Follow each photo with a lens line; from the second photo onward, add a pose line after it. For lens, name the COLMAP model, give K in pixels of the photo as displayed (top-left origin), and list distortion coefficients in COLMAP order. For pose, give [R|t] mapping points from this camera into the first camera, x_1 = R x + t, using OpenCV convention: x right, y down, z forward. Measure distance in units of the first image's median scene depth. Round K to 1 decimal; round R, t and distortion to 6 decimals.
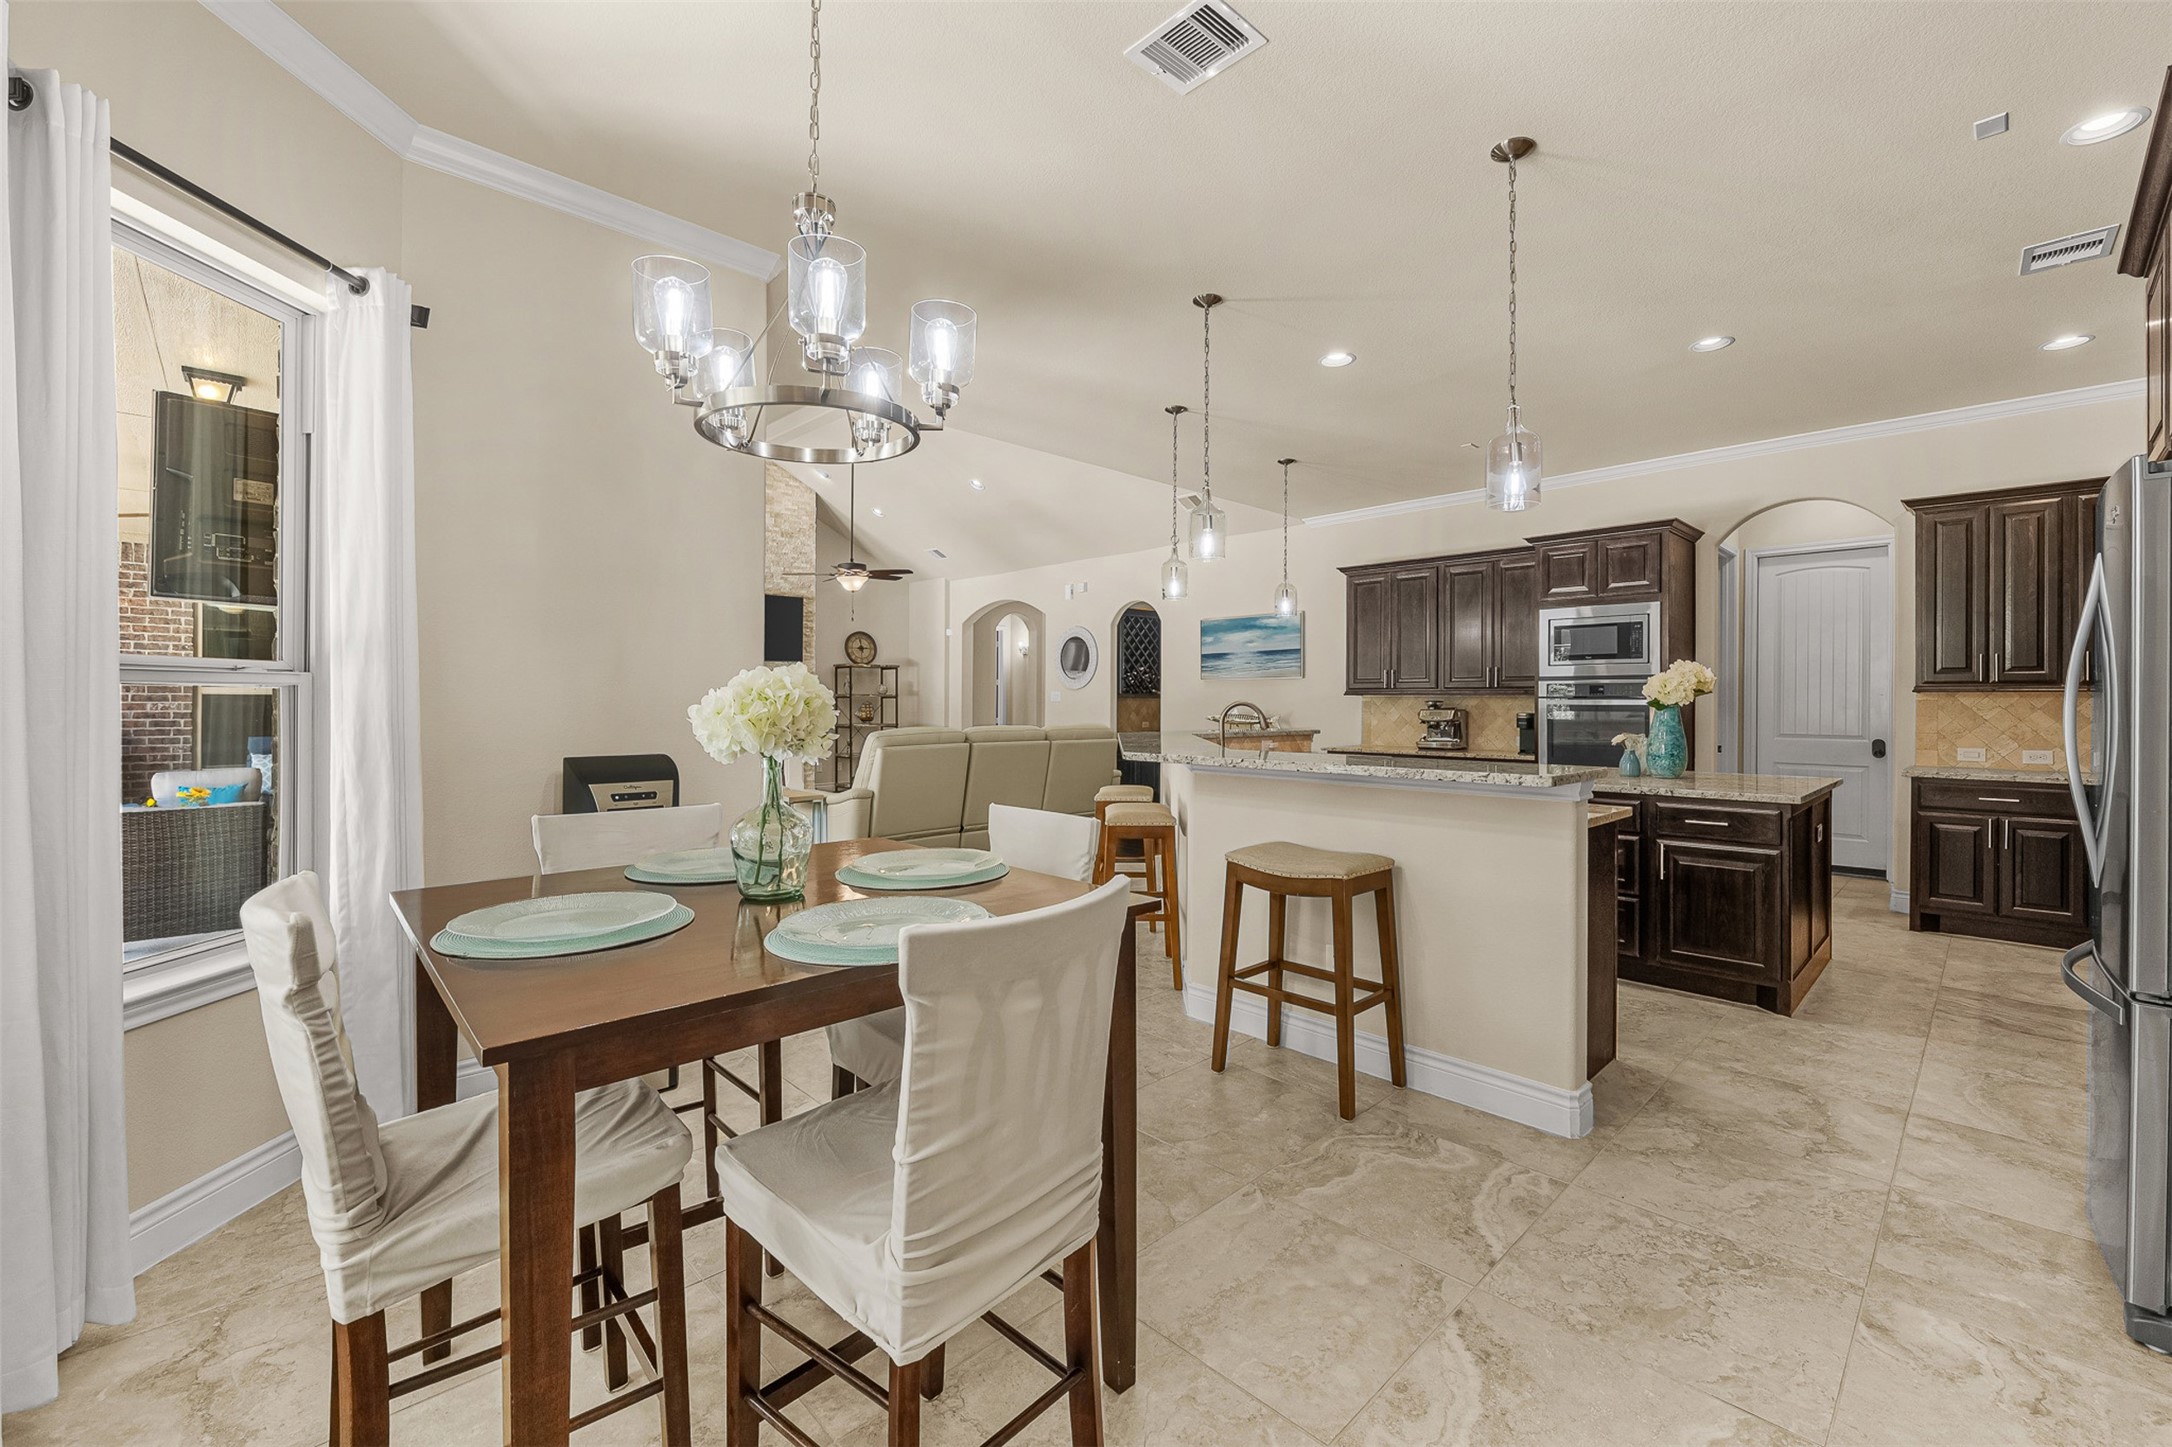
lens RADIAL K [[897.2, 0, 1087.8], [0, 897.2, 701.1], [0, 0, 1]] dist [-0.011932, 0.000332]
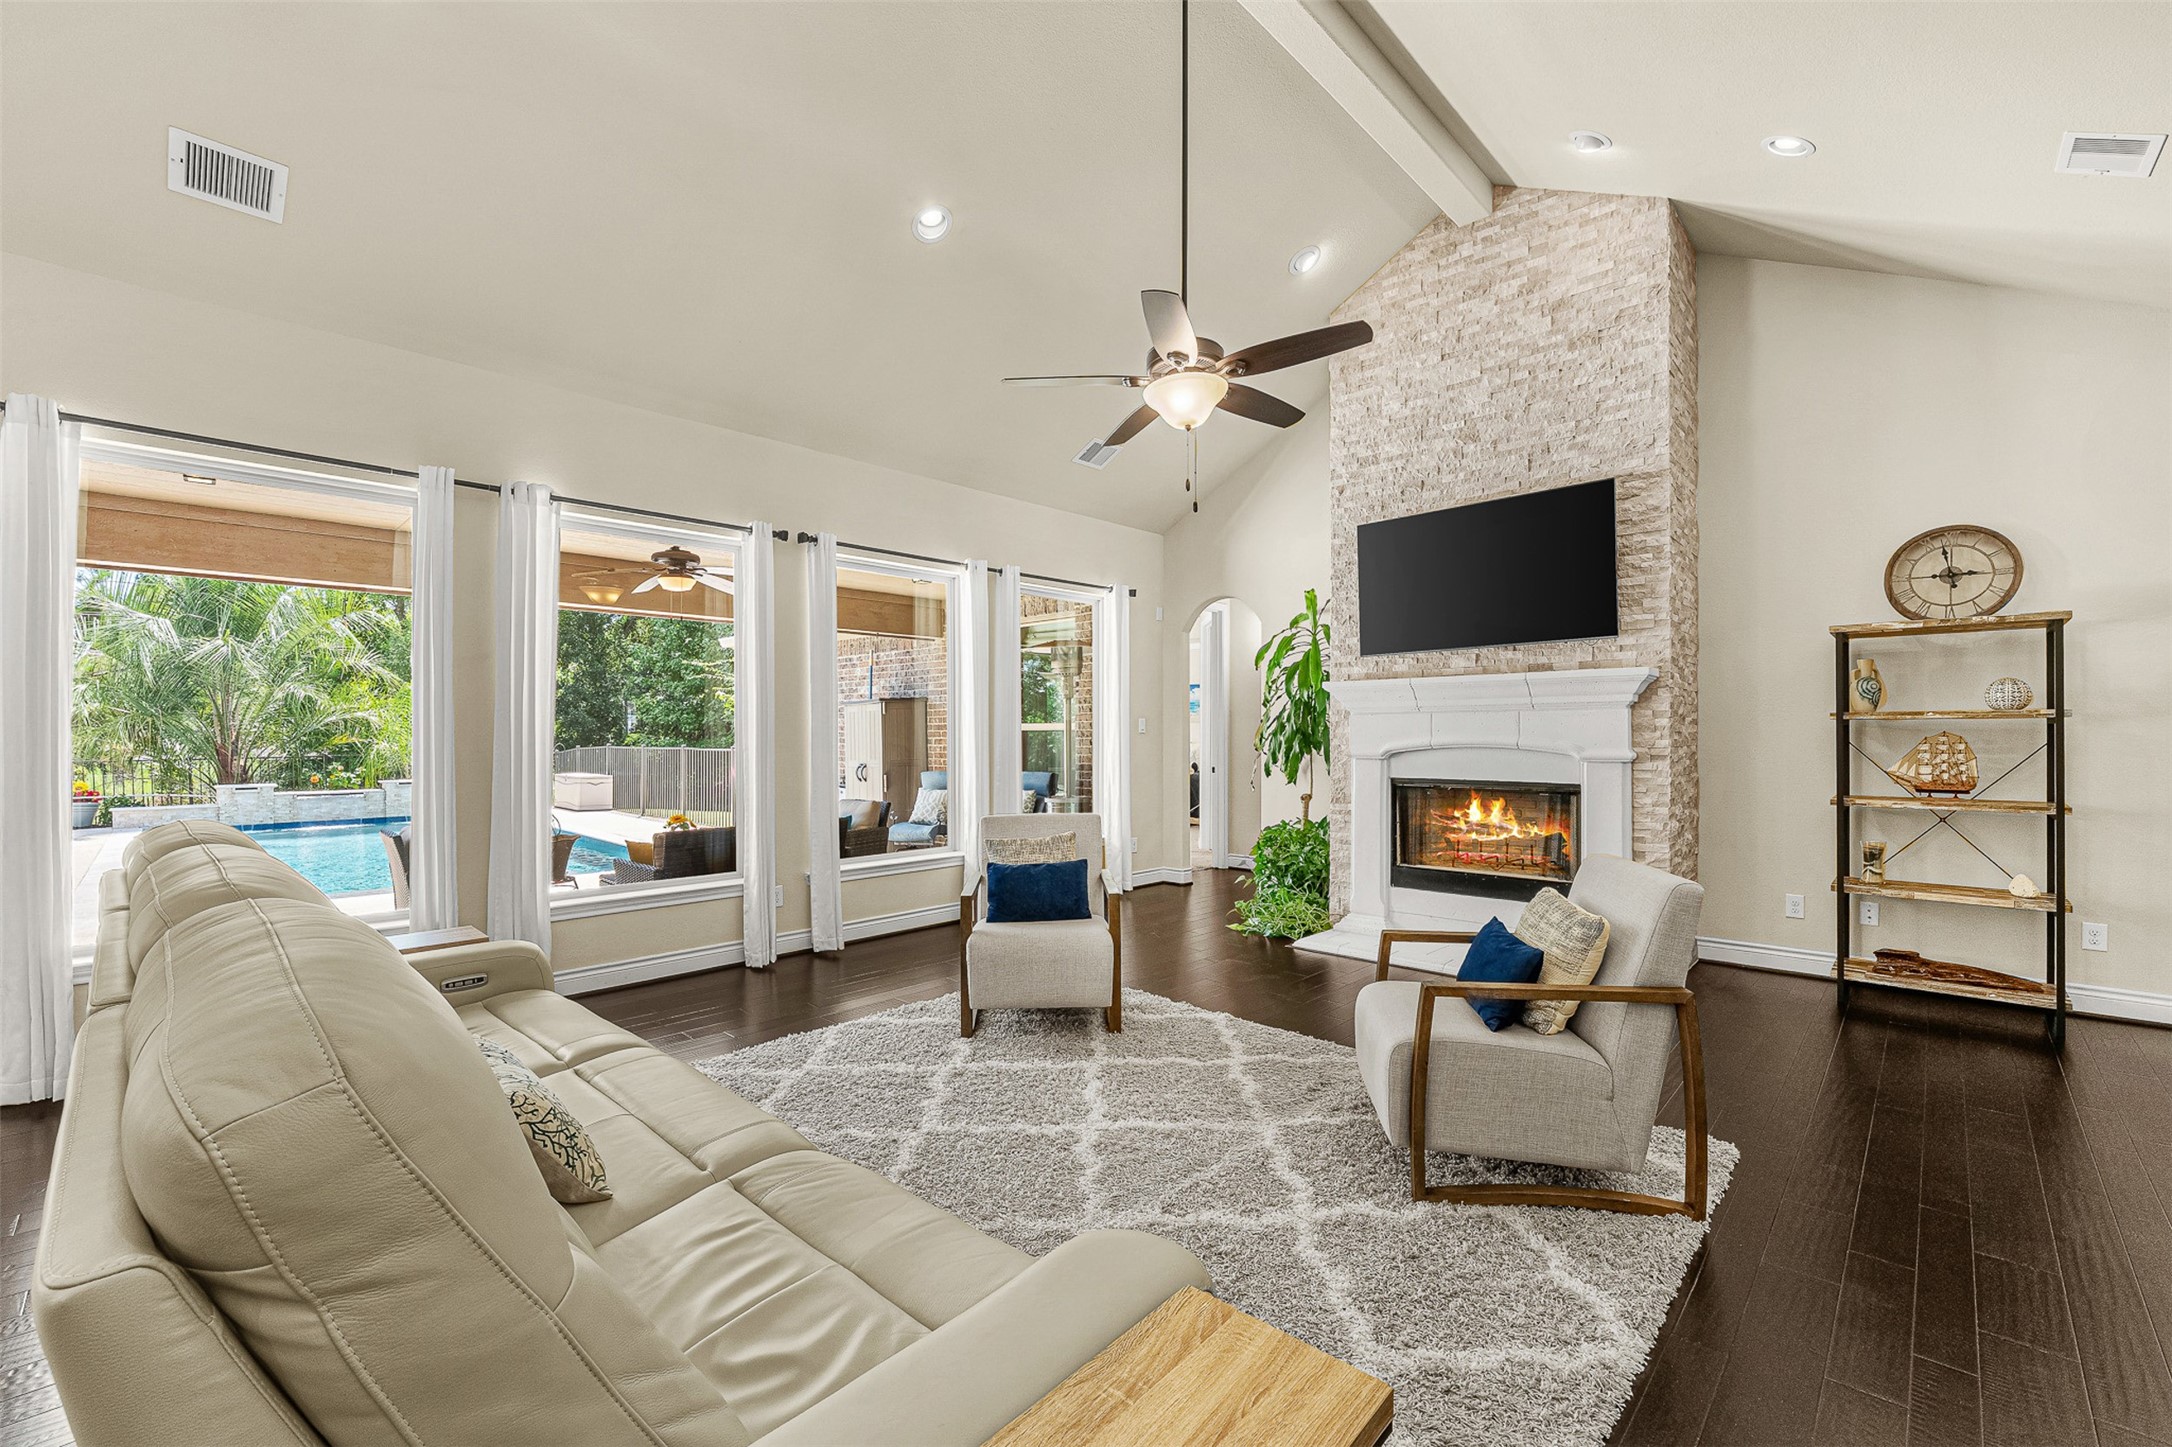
lens RADIAL K [[897.2, 0, 1091.5], [0, 897.2, 735.6], [0, 0, 1]] dist [-0.011932, 0.000332]
pose [[0.042594, -0.000735, -0.999092, 0.067377], [0.002943, 0.999995, -0.000611, 0.000544], [0.999088, -0.002915, 0.042596, 0.668334]]
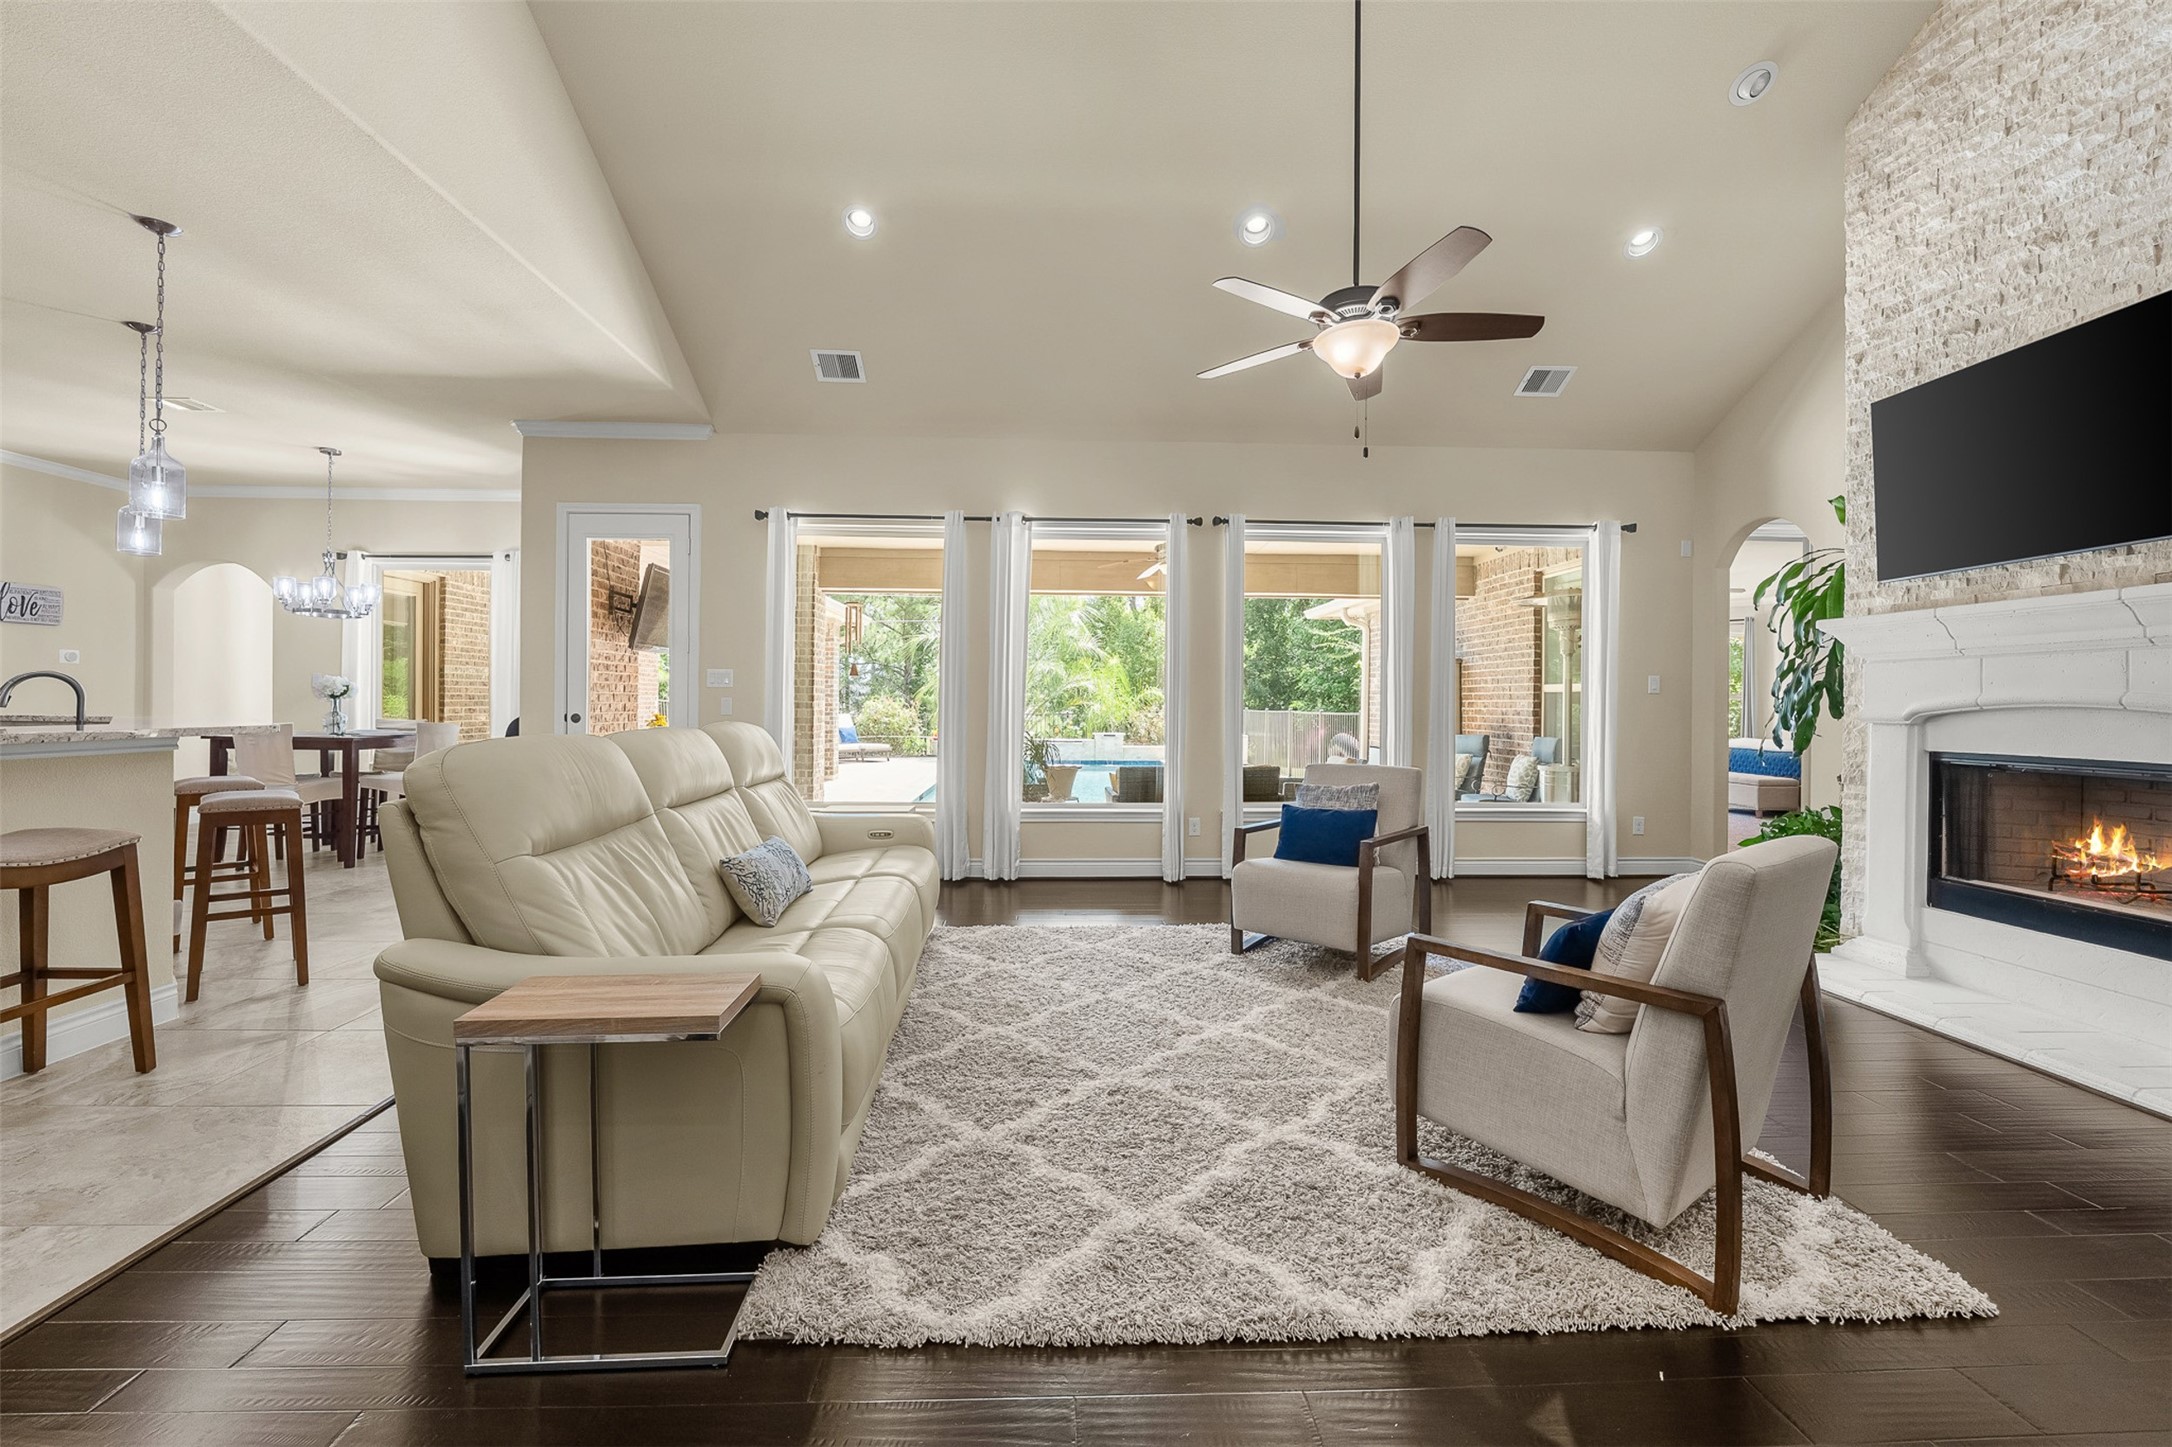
lens RADIAL K [[897.2, 0, 1076.6], [0, 897.2, 699.0], [0, 0, 1]] dist [-0.011932, 0.000332]
pose [[-0.664015, -0.011812, -0.747626, 0.058581], [-0.009876, 0.999927, -0.007026, 0.008357], [0.747654, 0.002718, -0.664083, 0.816476]]
